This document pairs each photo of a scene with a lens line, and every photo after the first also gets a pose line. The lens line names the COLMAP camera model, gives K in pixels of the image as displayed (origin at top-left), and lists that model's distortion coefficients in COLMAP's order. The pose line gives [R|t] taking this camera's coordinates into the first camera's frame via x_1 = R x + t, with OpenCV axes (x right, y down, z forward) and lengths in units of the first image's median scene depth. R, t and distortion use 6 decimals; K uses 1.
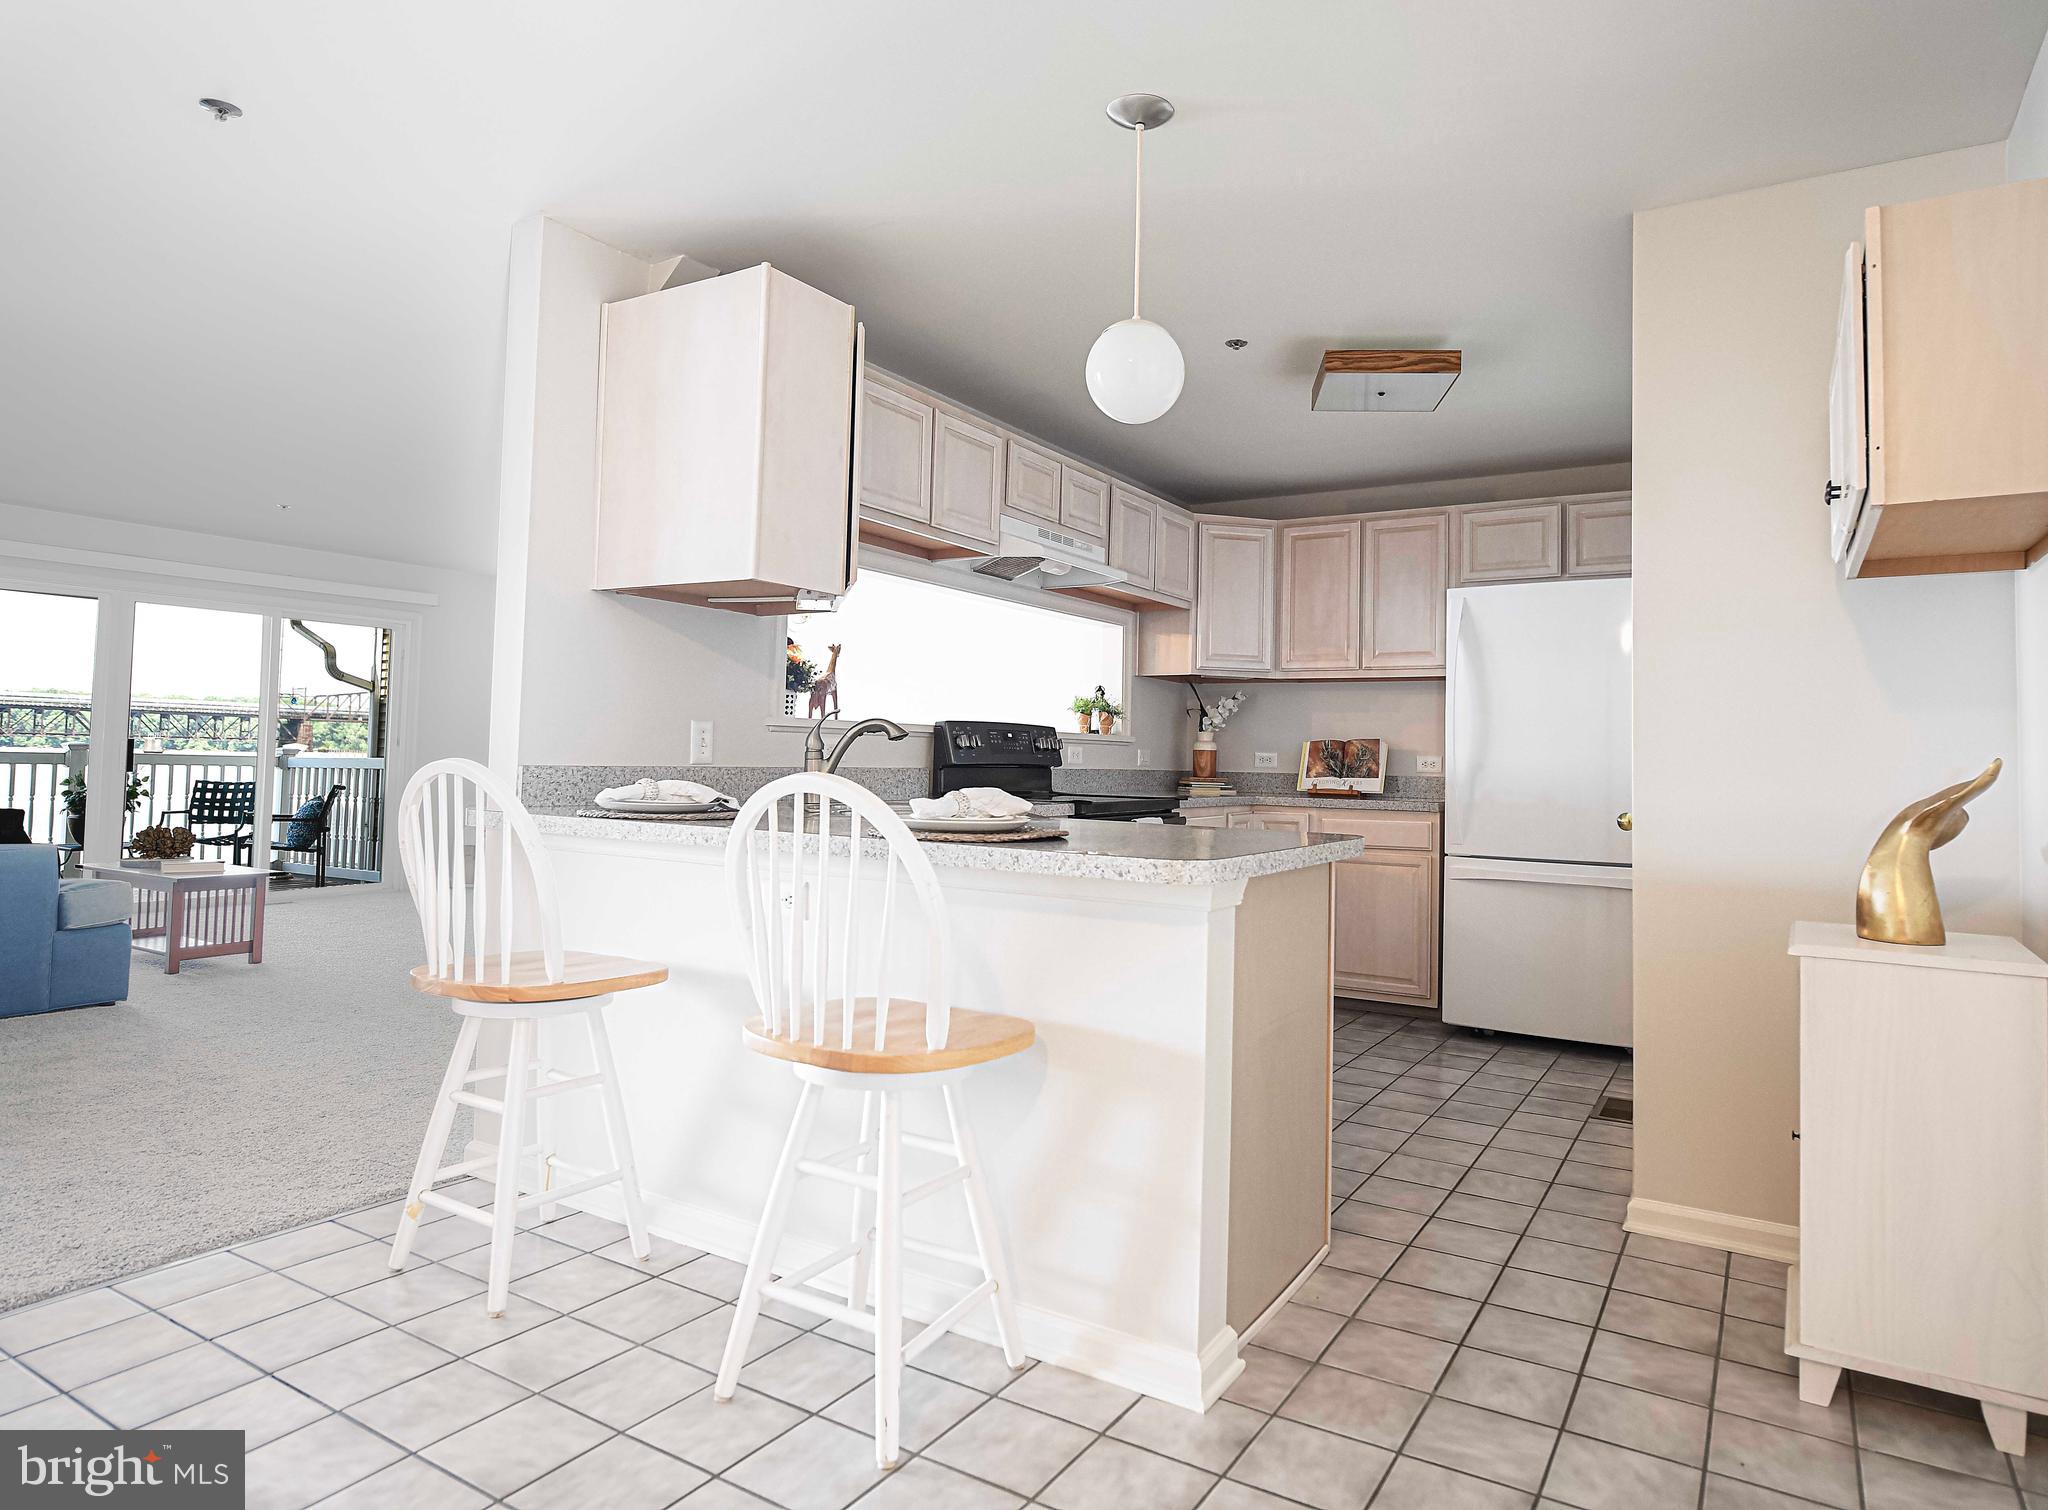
lens RADIAL K [[1207.5, 0, 1080.5], [0, 1207.5, 718.3], [0, 0, 1]] dist [-0.004620, -0.001917]
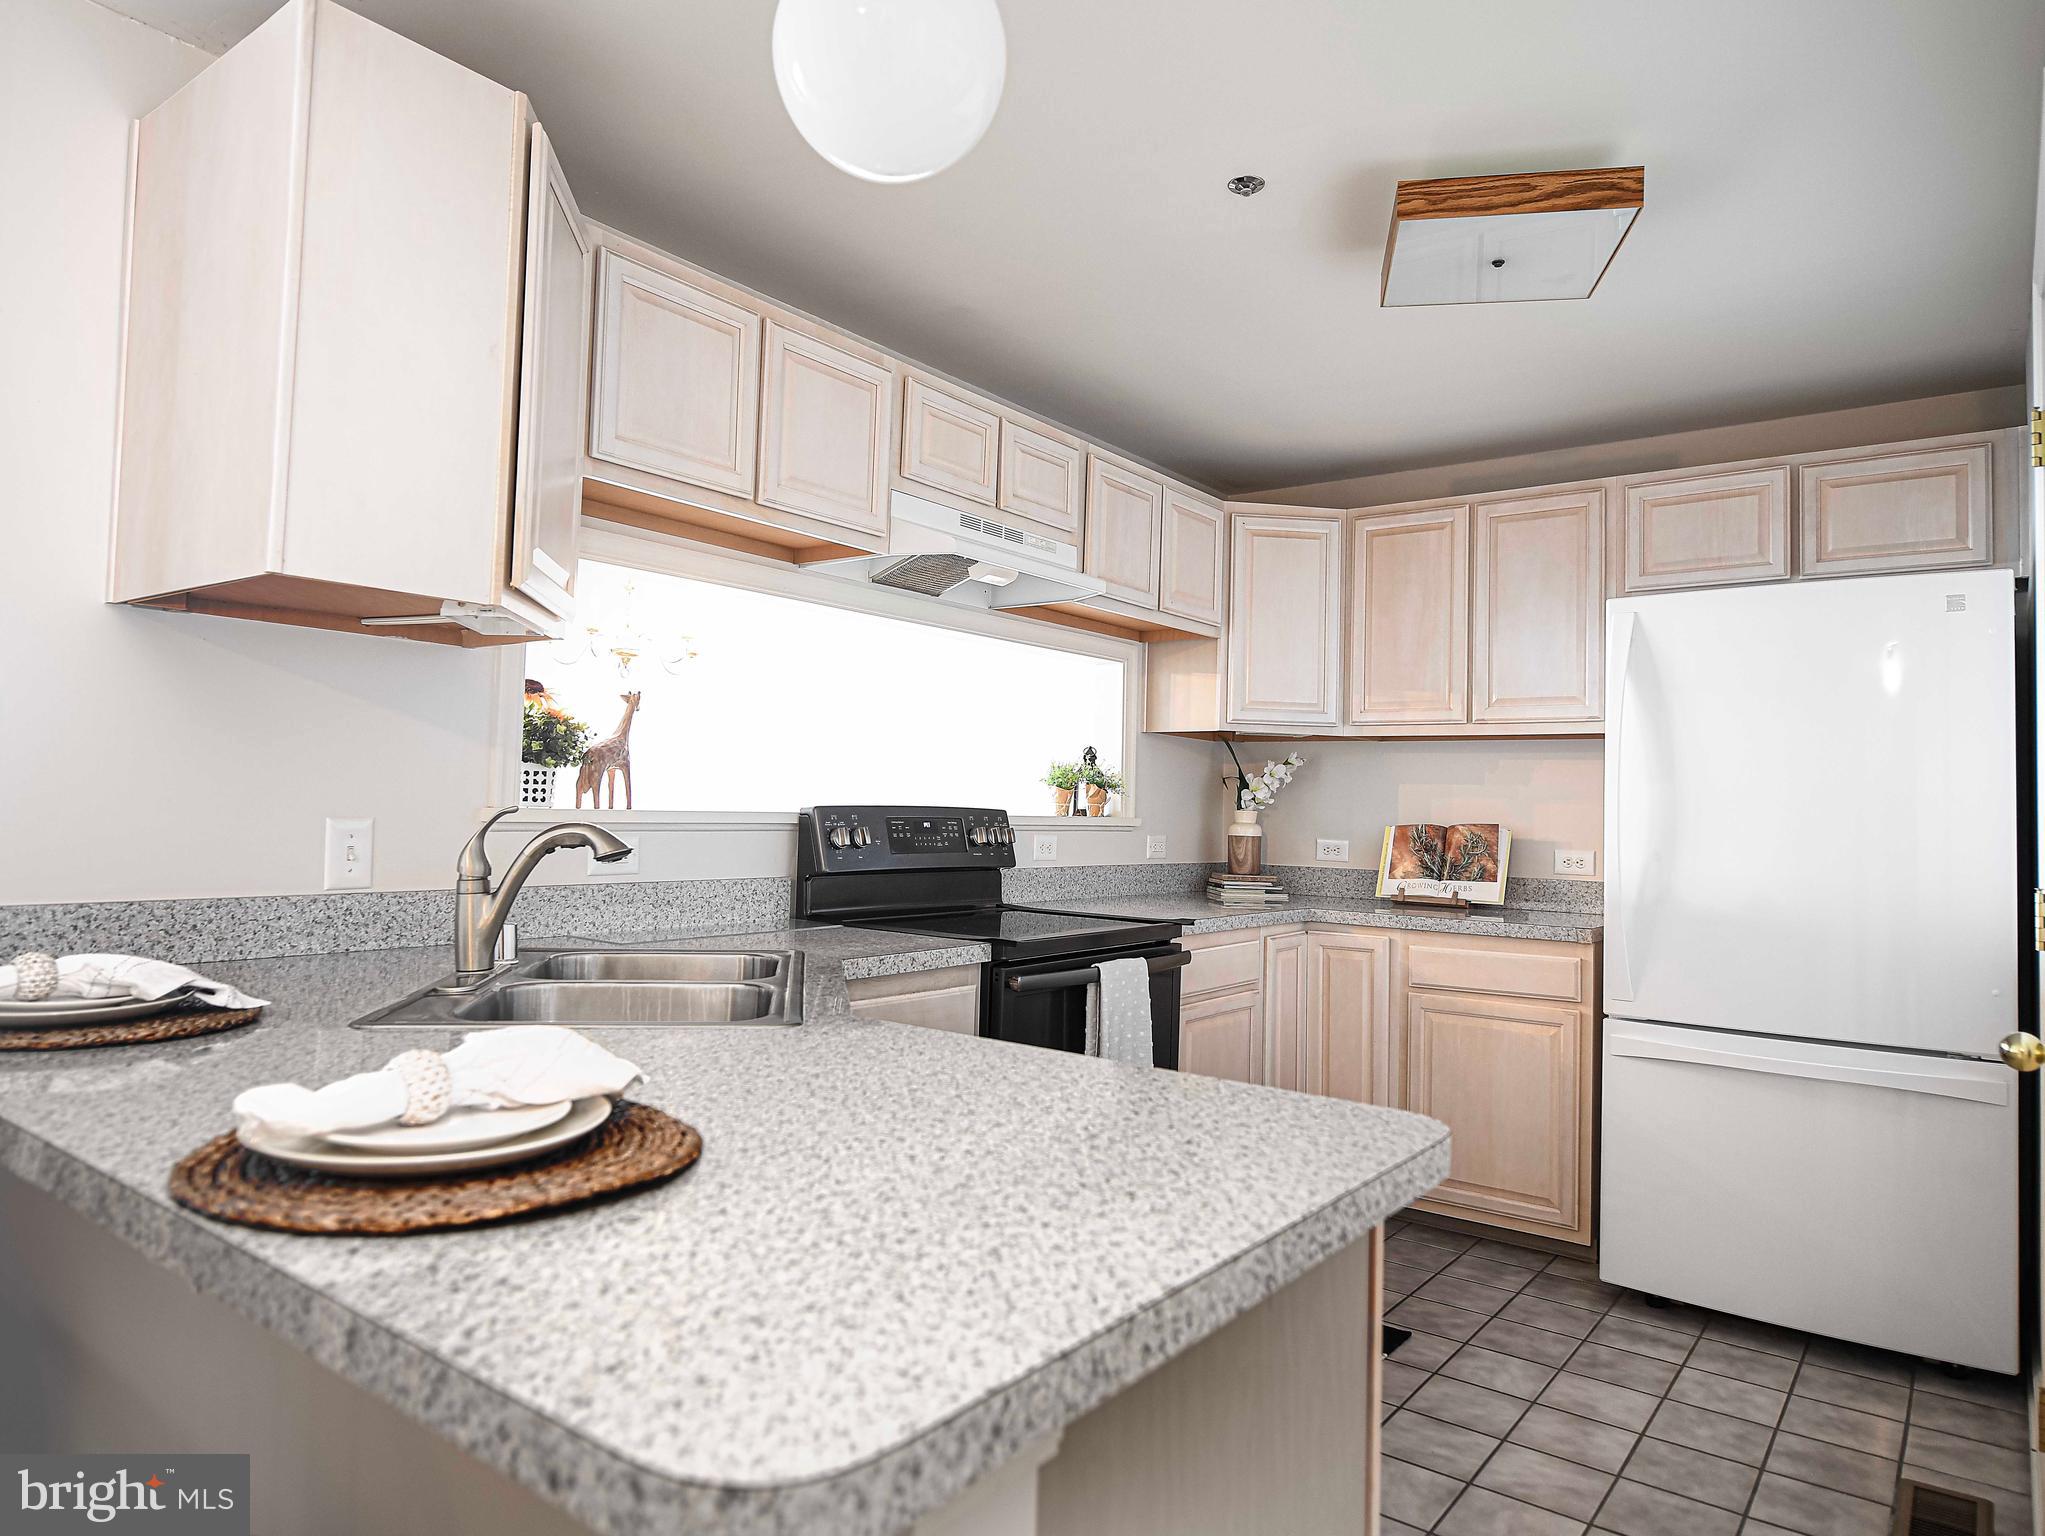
lens RADIAL K [[1293.0, 0, 1012.5], [0, 1293.0, 760.2], [0, 0, 1]] dist [-0.002814, -0.001673]
pose [[0.992794, 0.000427, -0.119832, 0.069912], [-0.001075, 0.999985, -0.005343, -0.016898], [0.119827, 0.005434, 0.992780, 0.269915]]
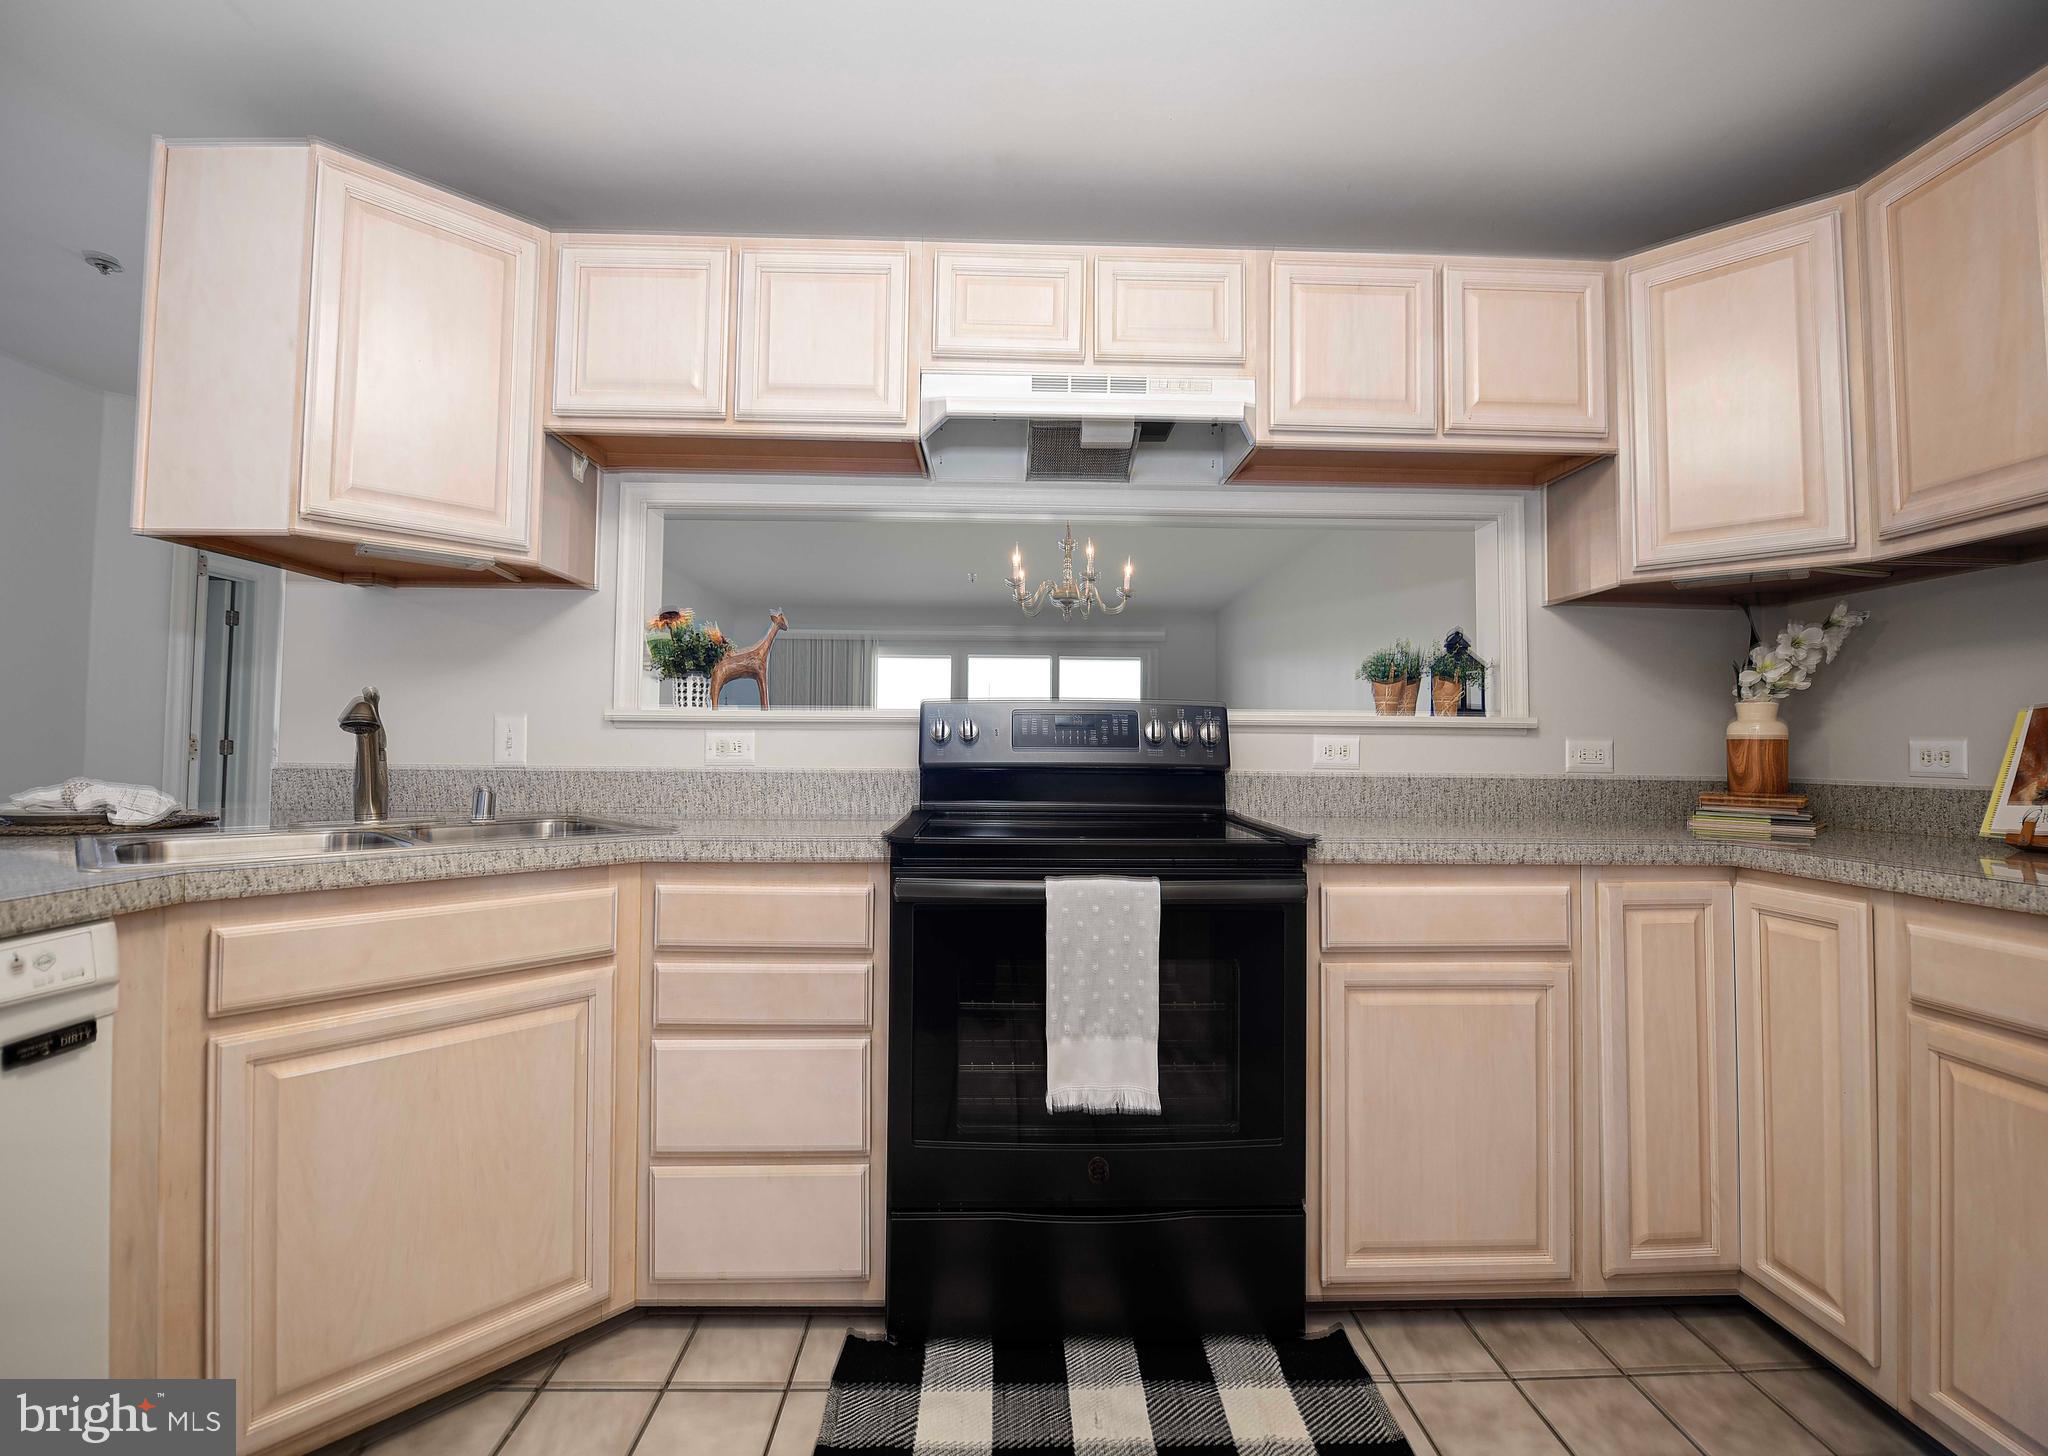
lens RADIAL K [[973.9, 0, 1032.6], [0, 973.9, 724.9], [0, 0, 1]] dist [0.000134, 0.000473]
pose [[0.547962, -0.027610, -0.836047, 0.323658], [0.040305, 0.999166, -0.006580, 0.014921], [0.835532, -0.030091, 0.548618, 0.654189]]
